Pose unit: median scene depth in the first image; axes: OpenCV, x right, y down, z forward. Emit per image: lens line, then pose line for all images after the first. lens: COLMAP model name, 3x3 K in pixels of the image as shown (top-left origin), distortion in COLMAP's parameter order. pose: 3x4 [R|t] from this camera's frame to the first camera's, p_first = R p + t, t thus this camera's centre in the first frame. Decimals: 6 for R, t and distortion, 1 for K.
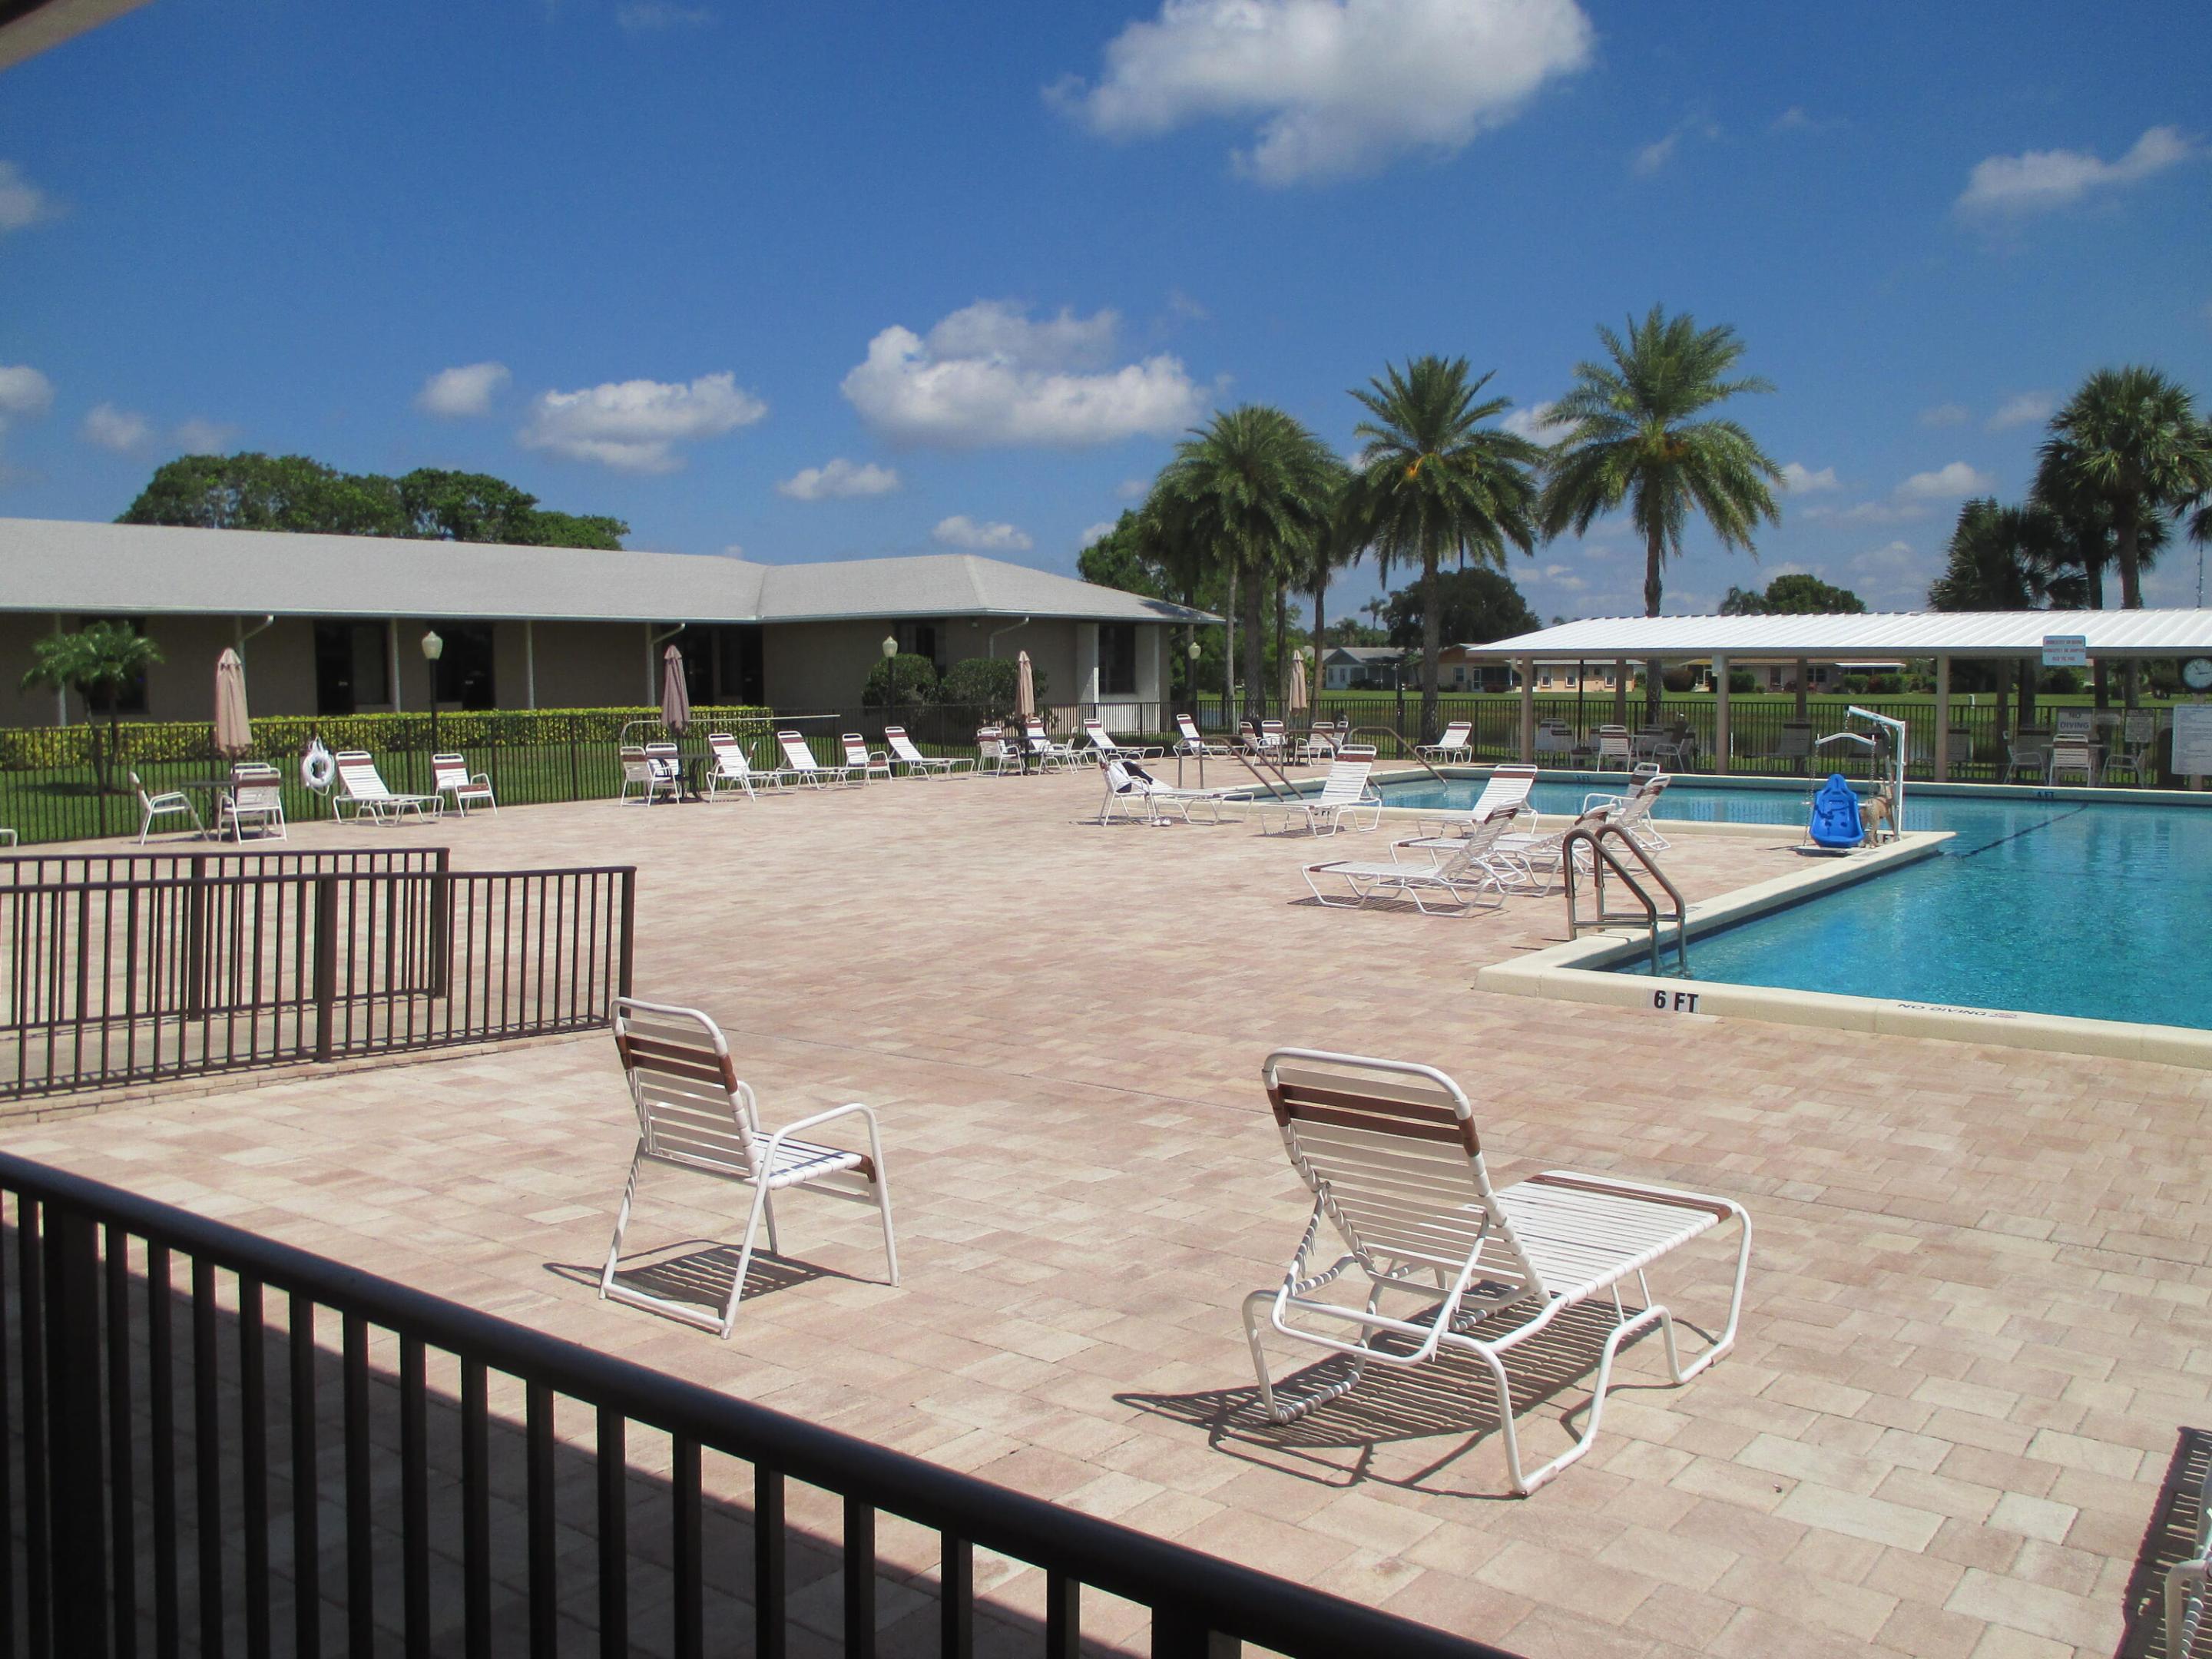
lens RADIAL K [[1883.6, 0, 1106.0], [0, 1883.6, 829.5], [0, 0, 1]] dist [-0.045555, -0.006260]
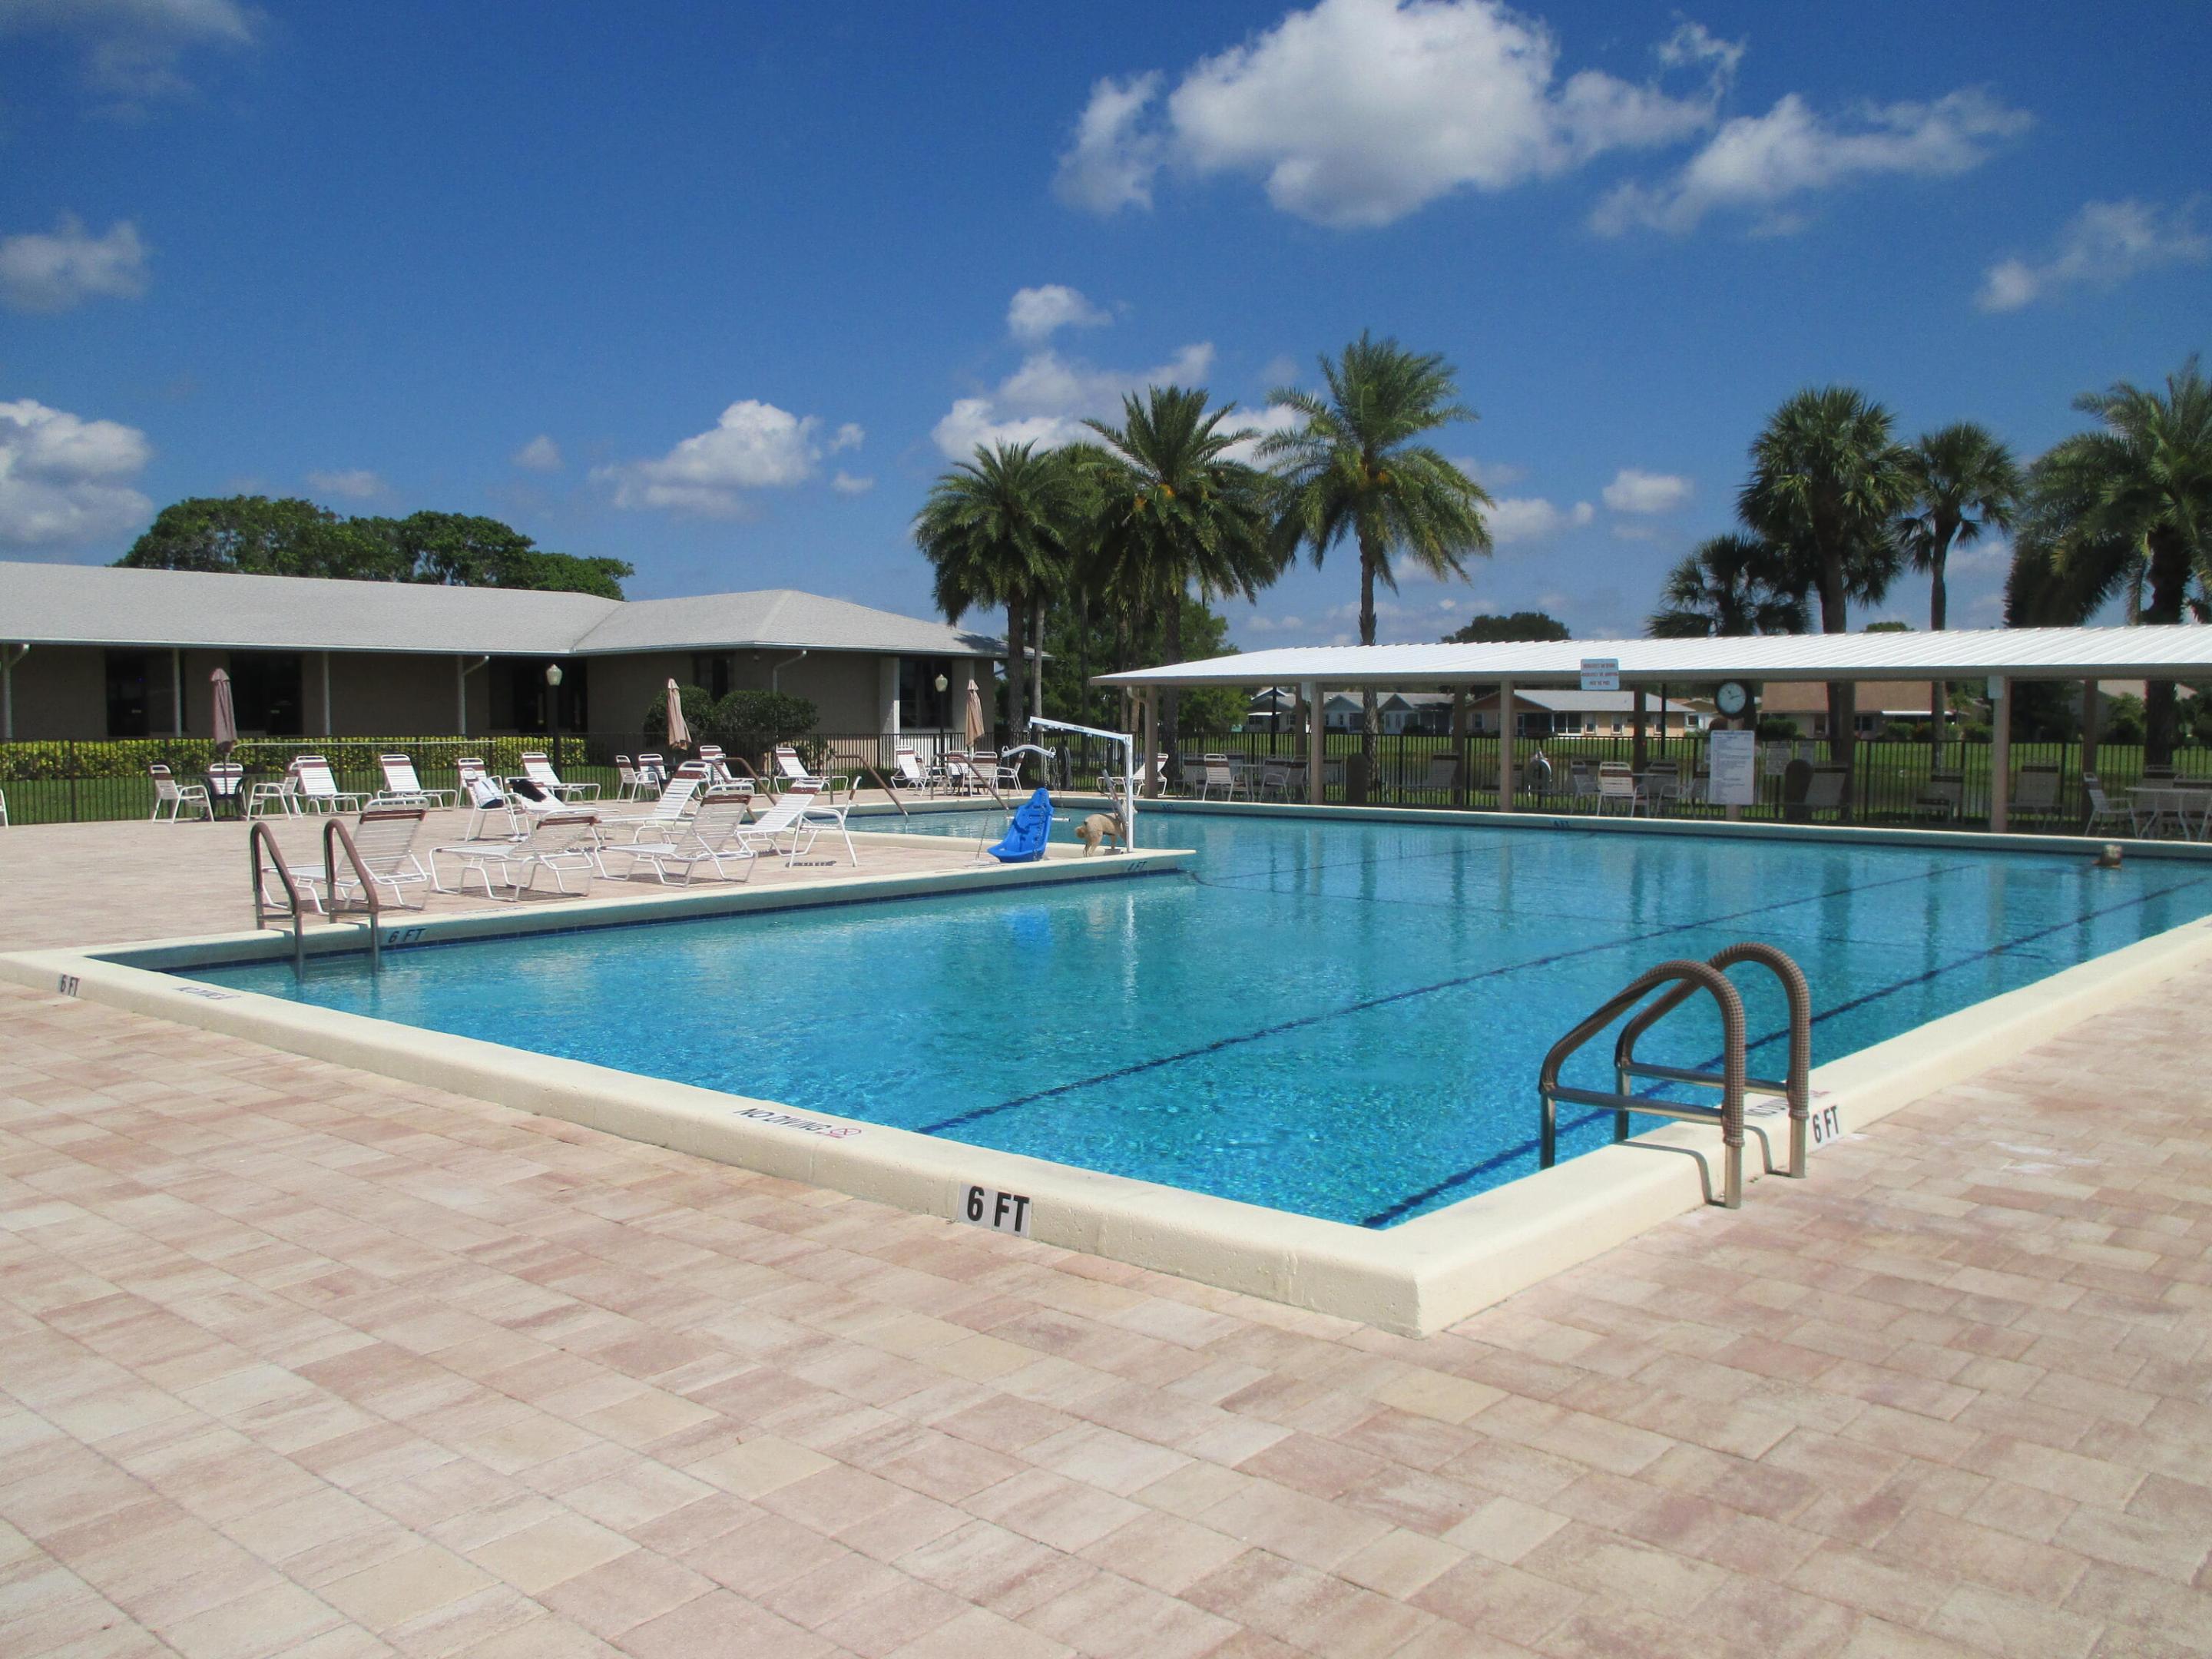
lens RADIAL K [[1883.6, 0, 1106.0], [0, 1883.6, 829.5], [0, 0, 1]] dist [-0.045555, -0.006260]
pose [[0.998206, 0.009308, -0.059144, 0.192710], [-0.010772, 0.999642, -0.024480, 0.006176], [0.058895, 0.025073, 0.997949, 0.011103]]
